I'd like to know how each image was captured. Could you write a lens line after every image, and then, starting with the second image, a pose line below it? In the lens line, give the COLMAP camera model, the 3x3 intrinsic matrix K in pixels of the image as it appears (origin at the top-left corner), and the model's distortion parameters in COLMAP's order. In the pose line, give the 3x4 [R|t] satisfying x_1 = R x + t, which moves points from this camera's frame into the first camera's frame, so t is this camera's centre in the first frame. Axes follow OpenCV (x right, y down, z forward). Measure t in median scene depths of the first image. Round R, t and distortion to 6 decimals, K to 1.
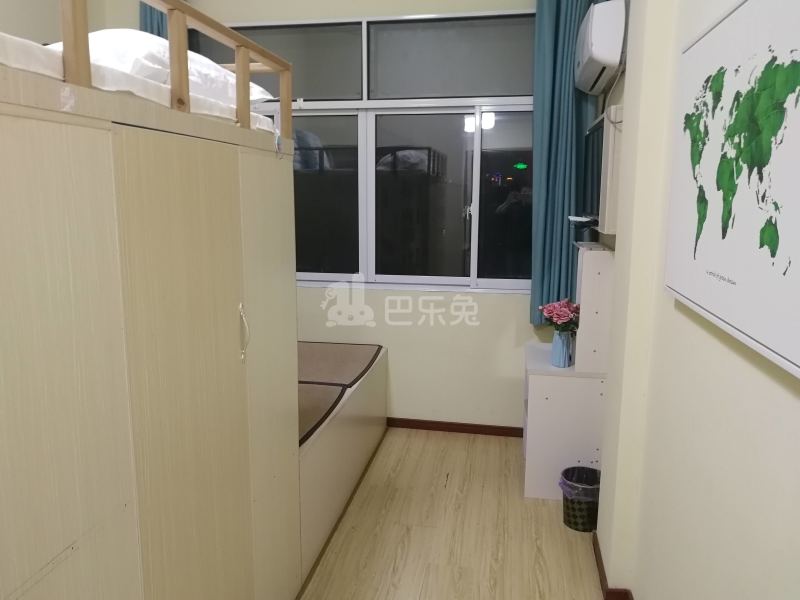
lens RADIAL K [[626.5, 0, 408.3], [0, 626.5, 302.9], [0, 0, 1]] dist [-0.013451, 0.020999]
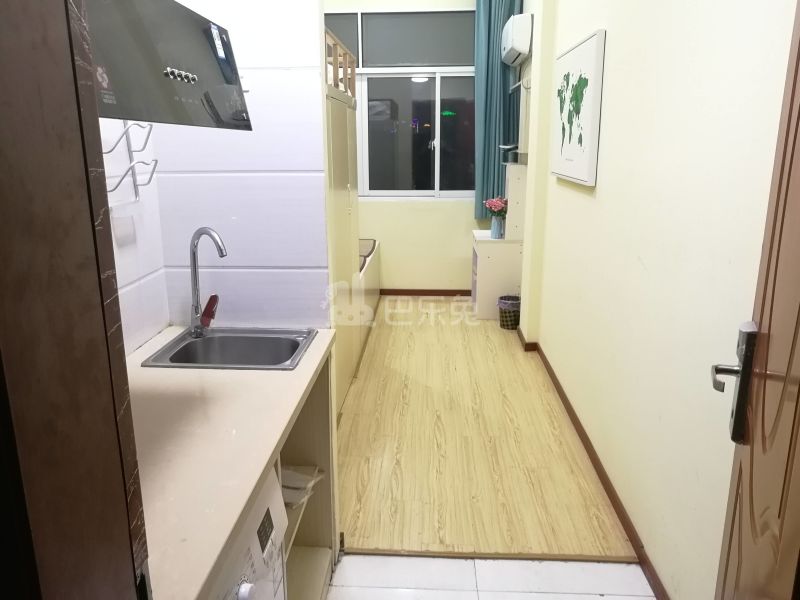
lens RADIAL K [[626.5, 0, 400.9], [0, 626.5, 307.3], [0, 0, 1]] dist [-0.013451, 0.020999]
pose [[0.992806, -0.039461, 0.113045, -0.199131], [0.029576, 0.995697, 0.087823, 0.130775], [-0.116025, -0.083848, 0.989701, -0.613376]]
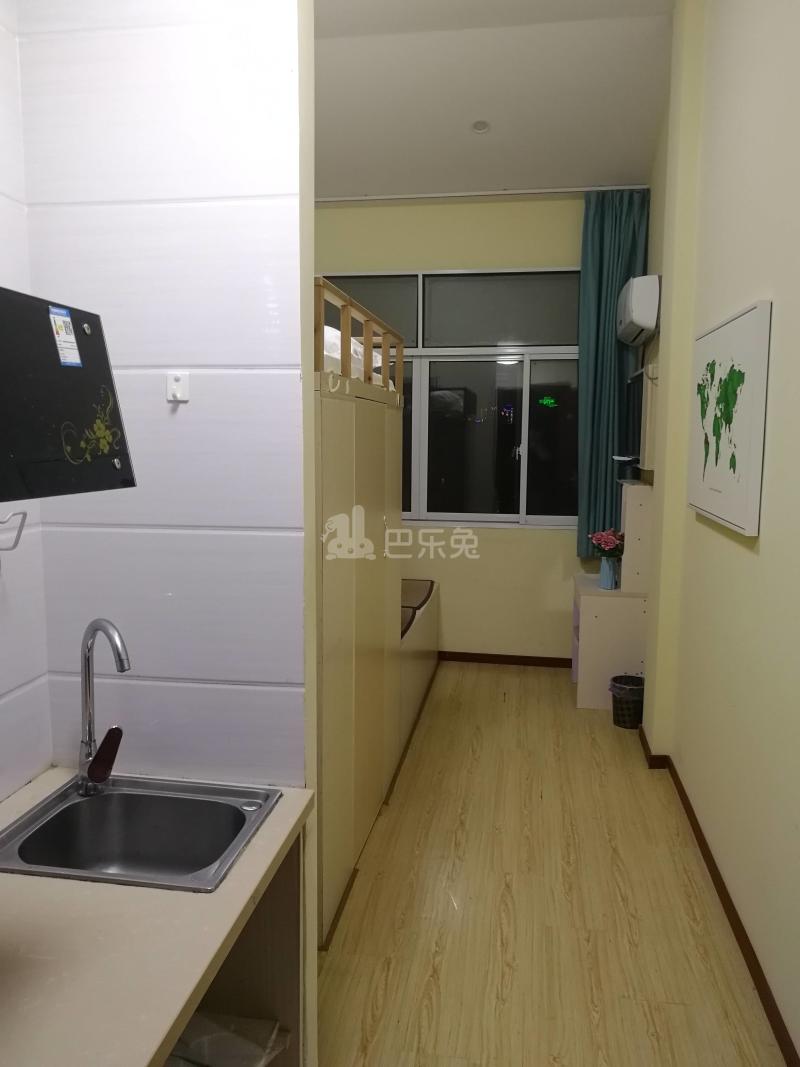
lens RADIAL K [[835.6, 0, 416.3], [0, 835.6, 547.9], [0, 0, 1]] dist [-0.013451, 0.020999]
pose [[0.999503, -0.003368, 0.031355, -0.146943], [0.004457, 0.999387, -0.034725, 0.078155], [-0.031219, 0.034847, 0.998905, -0.486406]]
